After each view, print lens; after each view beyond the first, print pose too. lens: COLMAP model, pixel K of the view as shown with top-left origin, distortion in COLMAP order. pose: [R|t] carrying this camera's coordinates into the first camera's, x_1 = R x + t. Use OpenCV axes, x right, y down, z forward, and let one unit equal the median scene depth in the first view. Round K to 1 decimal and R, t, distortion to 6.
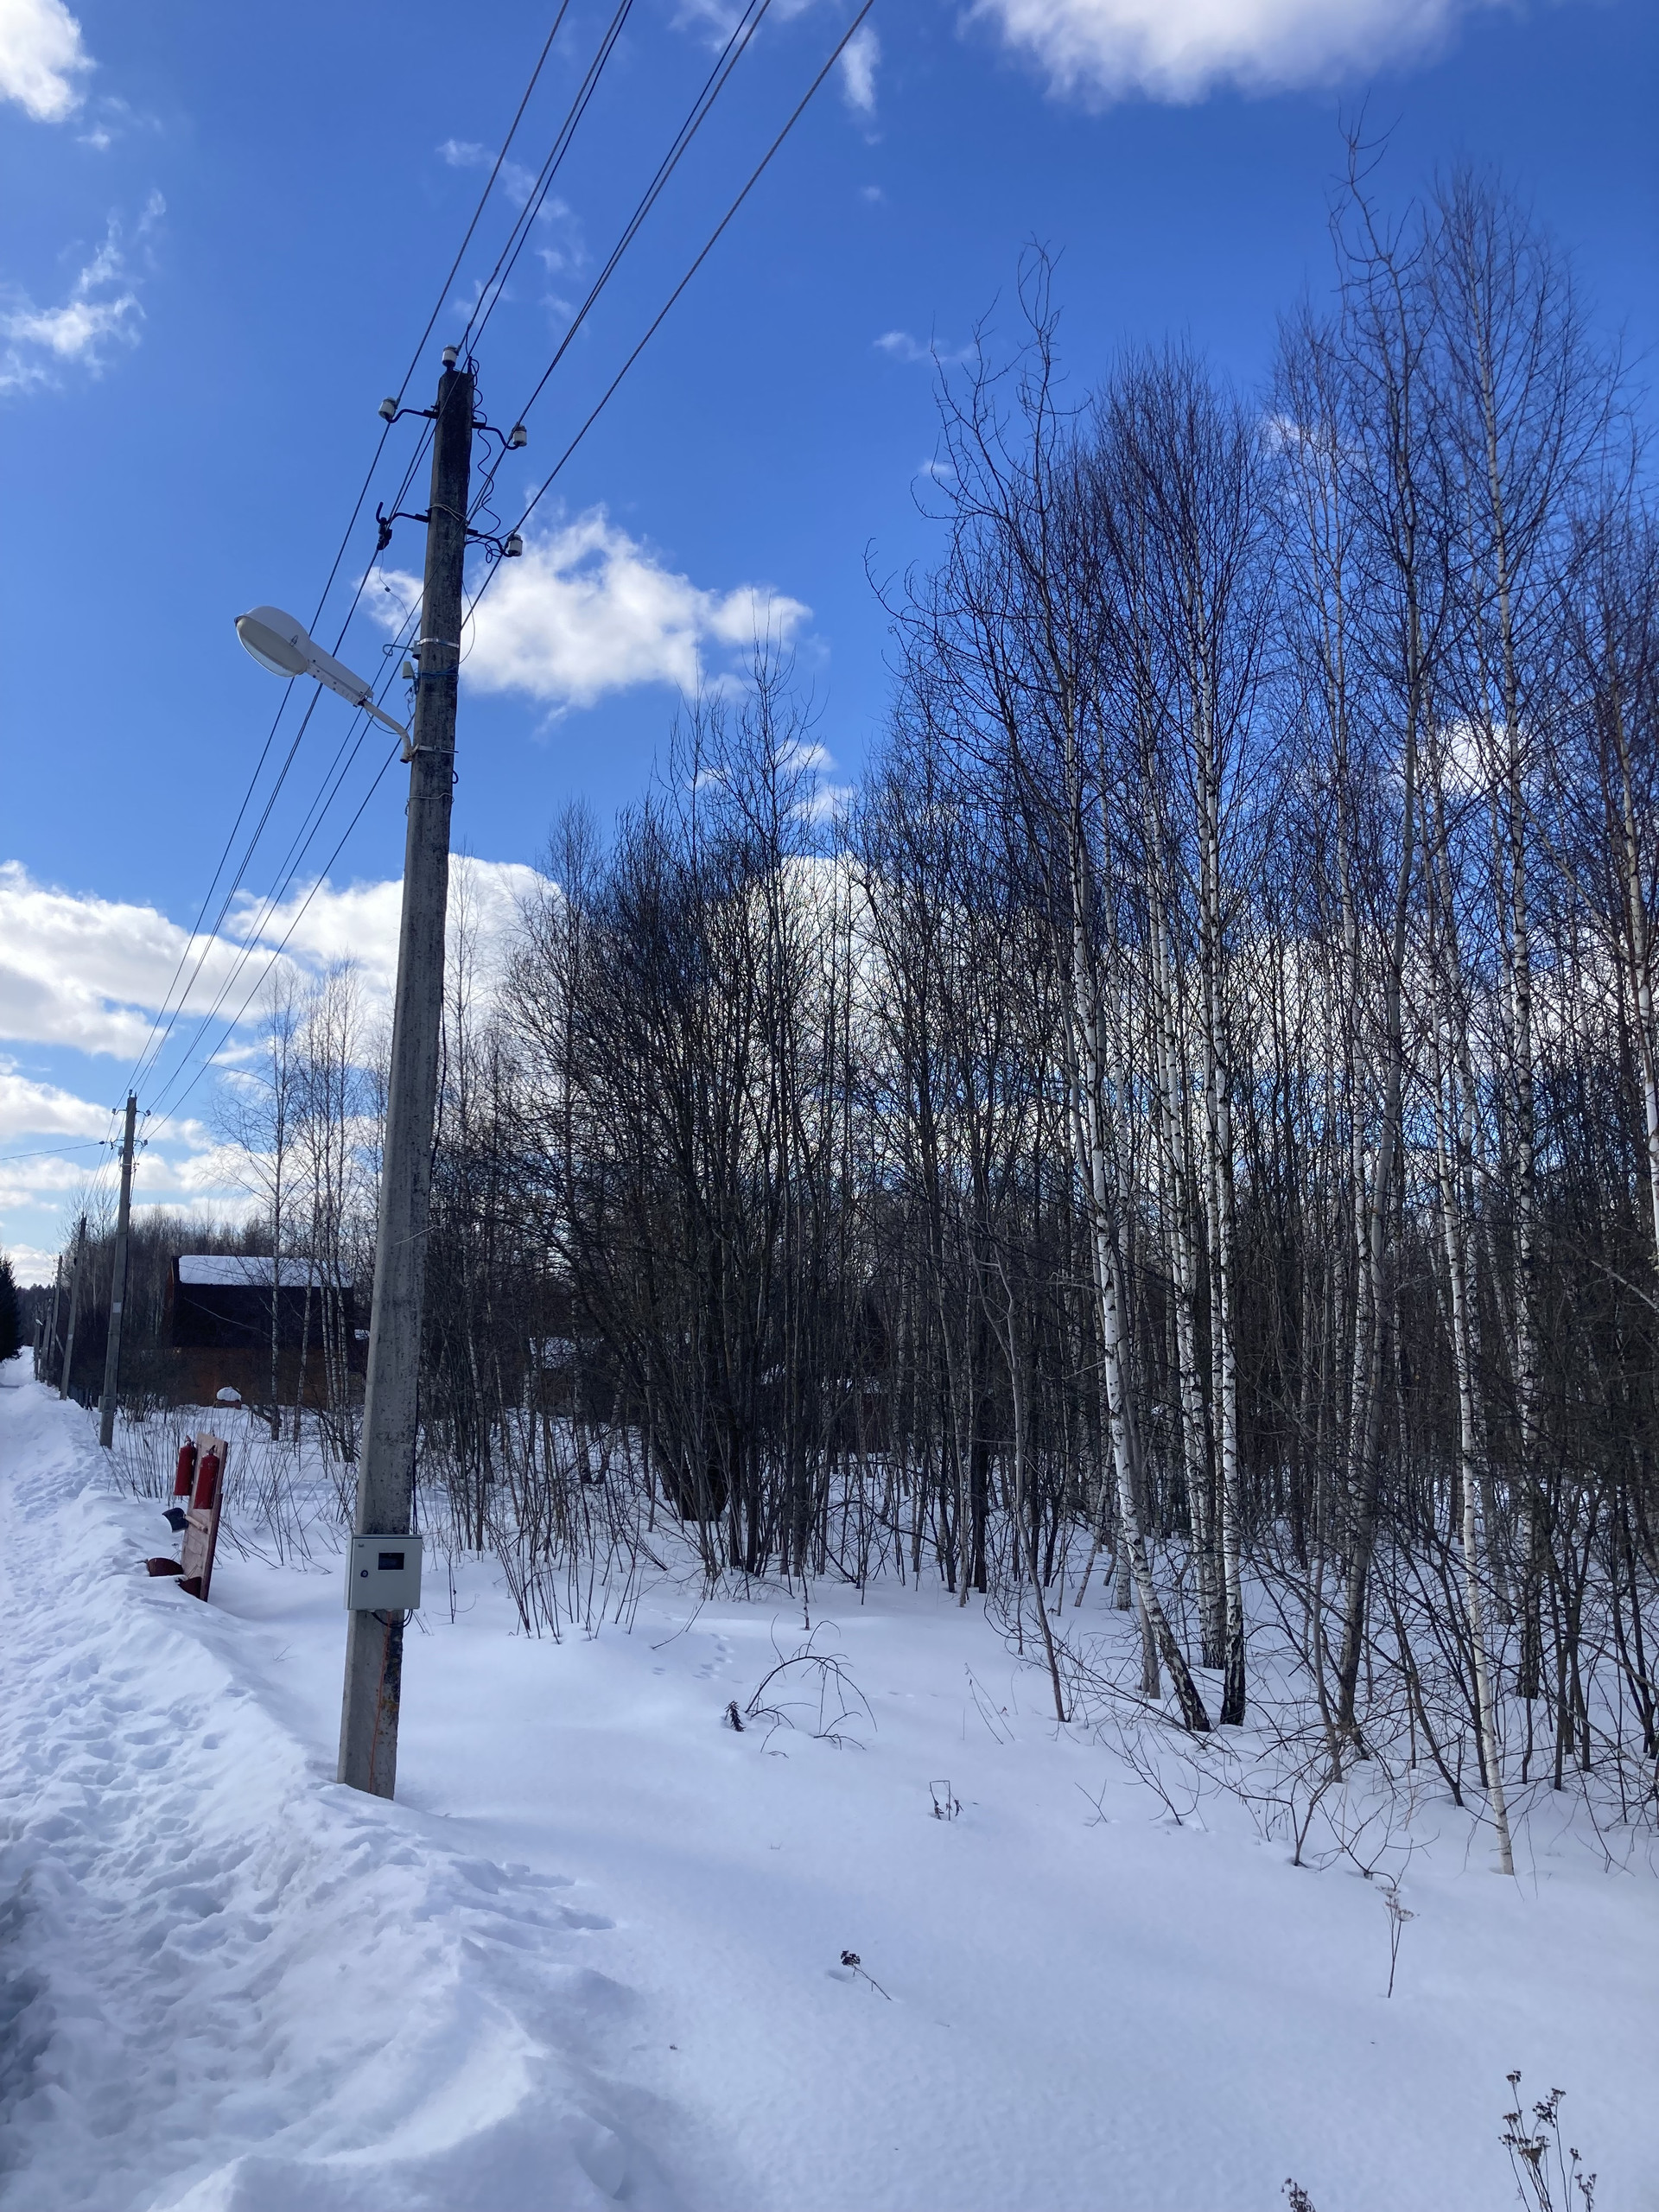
lens RADIAL K [[1781.8, 0, 829.5], [0, 1781.8, 1106.0], [0, 0, 1]] dist [0.003559, -0.056459]
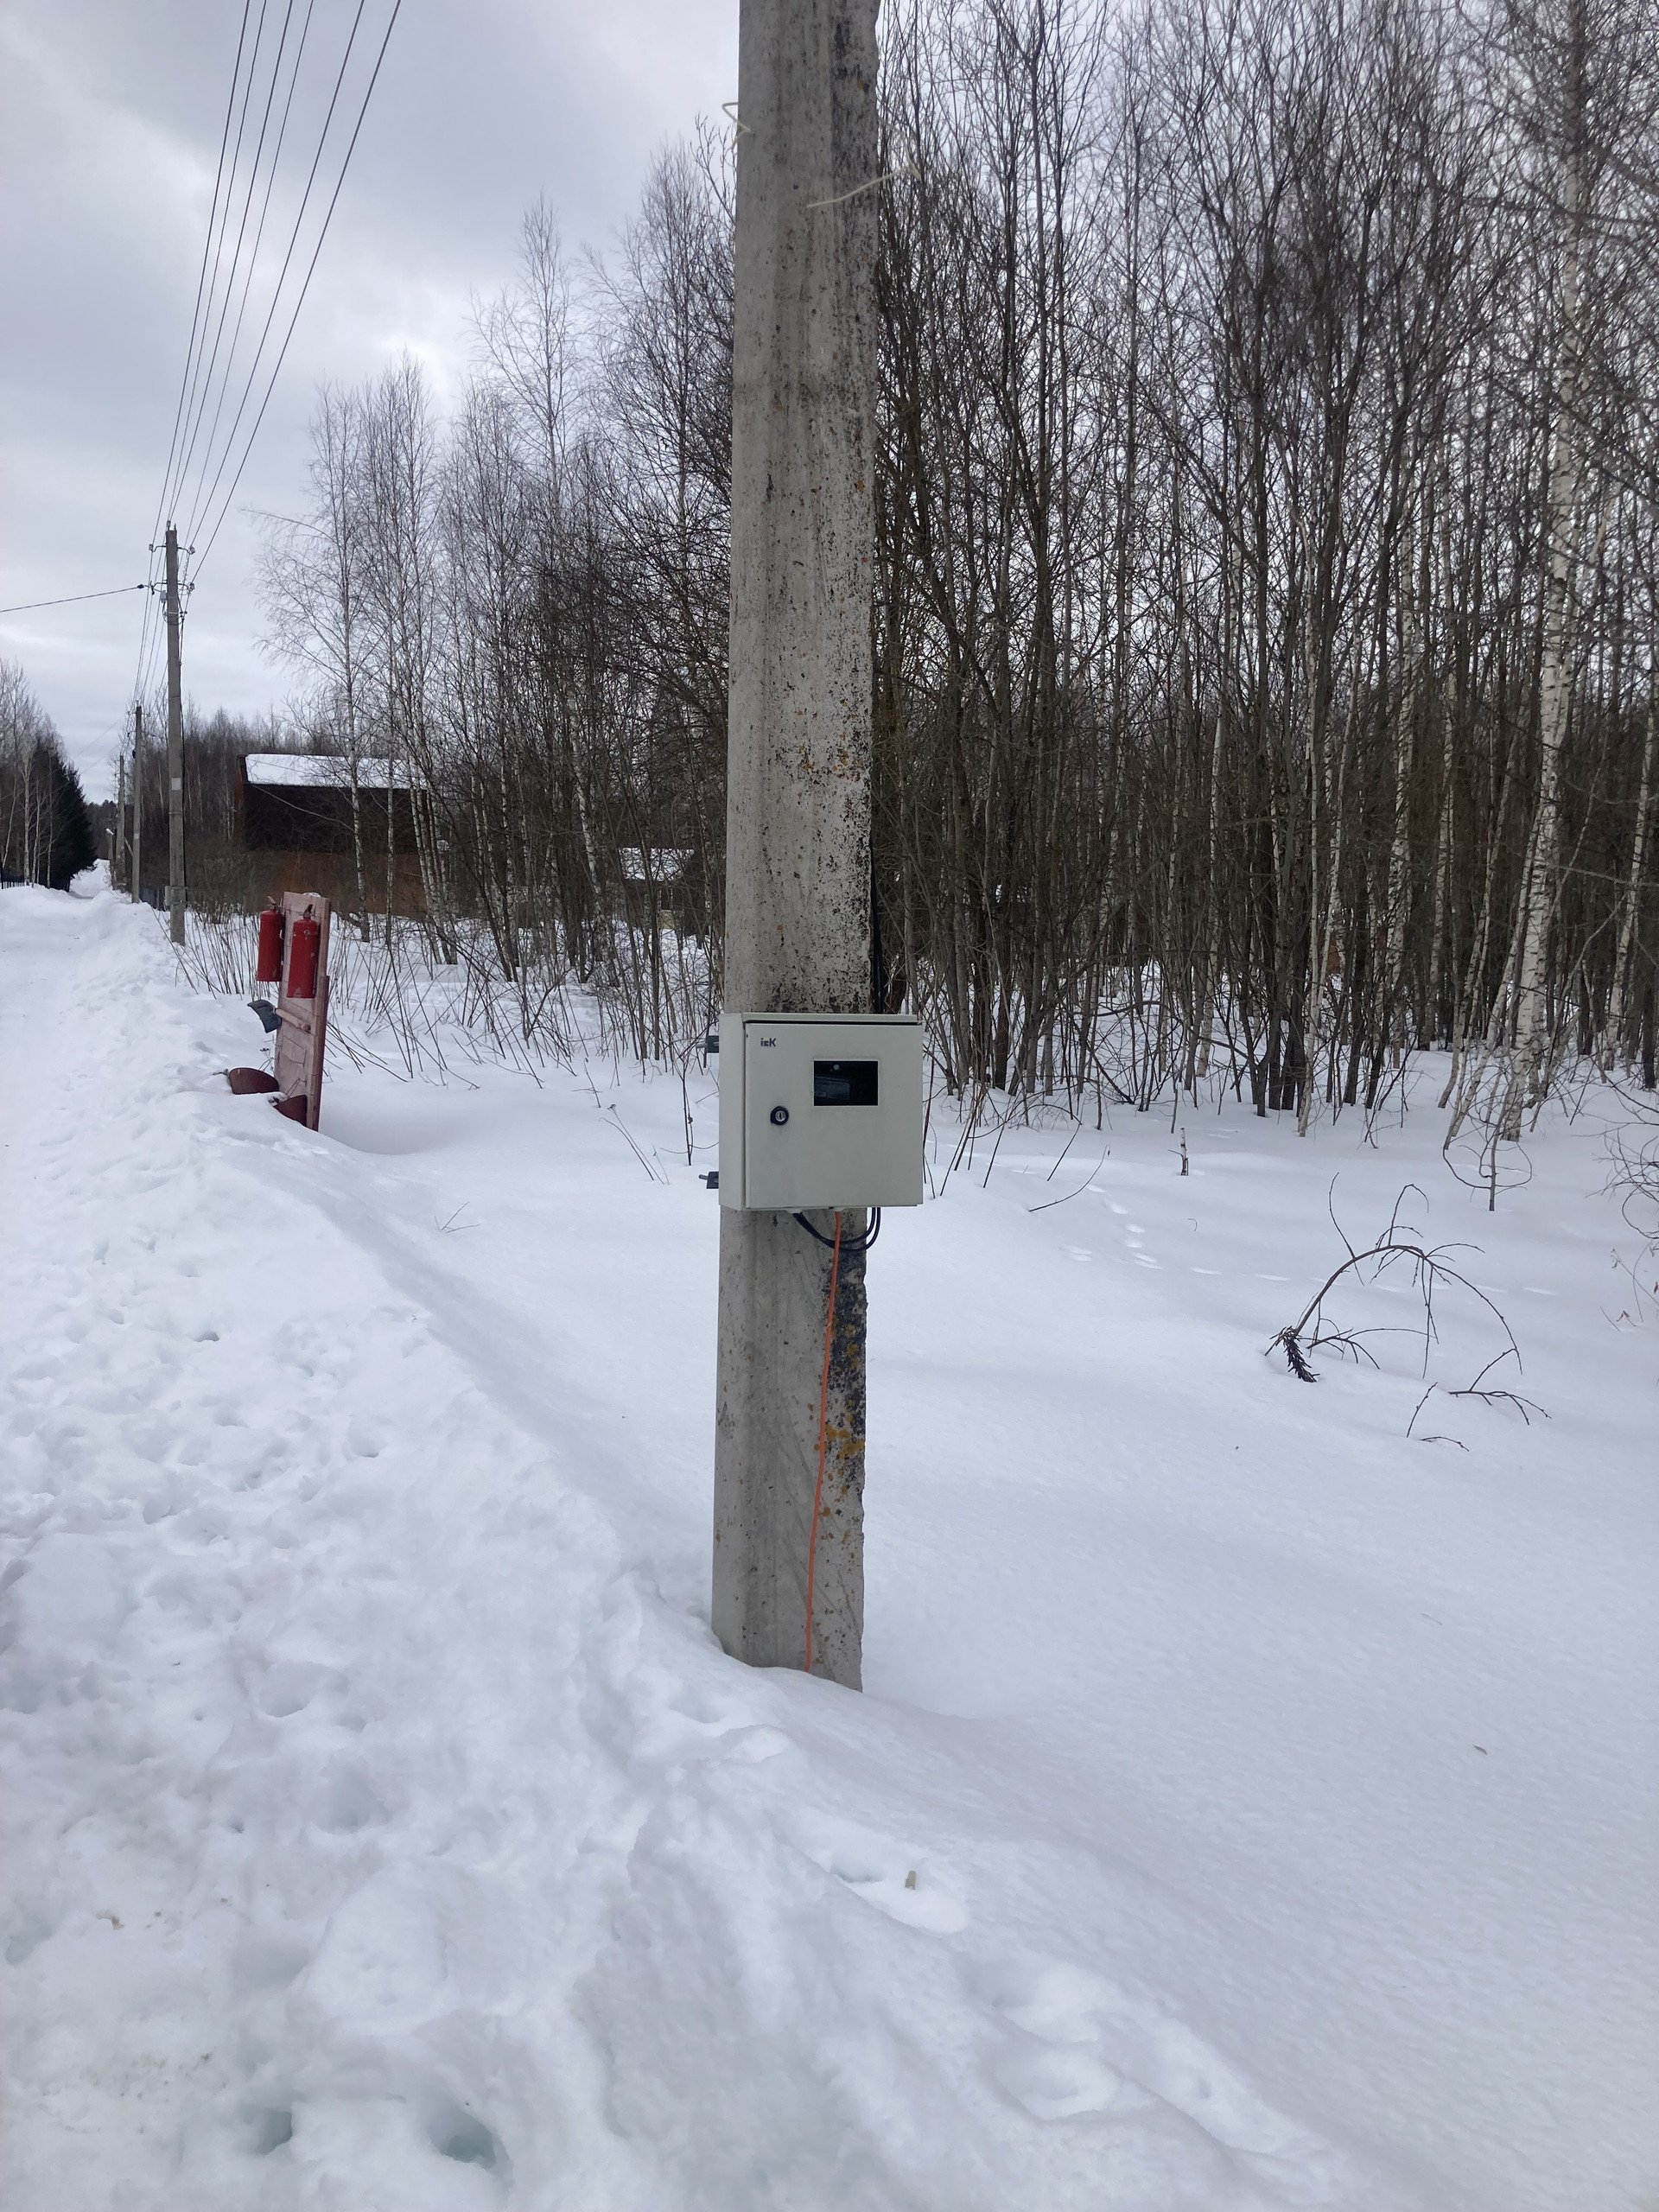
lens RADIAL K [[1781.8, 0, 829.5], [0, 1781.8, 1106.0], [0, 0, 1]] dist [0.003559, -0.056459]
pose [[0.999295, 0.007285, -0.036839, -0.120183], [0.002755, 0.964131, 0.265412, 0.082768], [0.037451, -0.265327, 0.963431, 0.328160]]
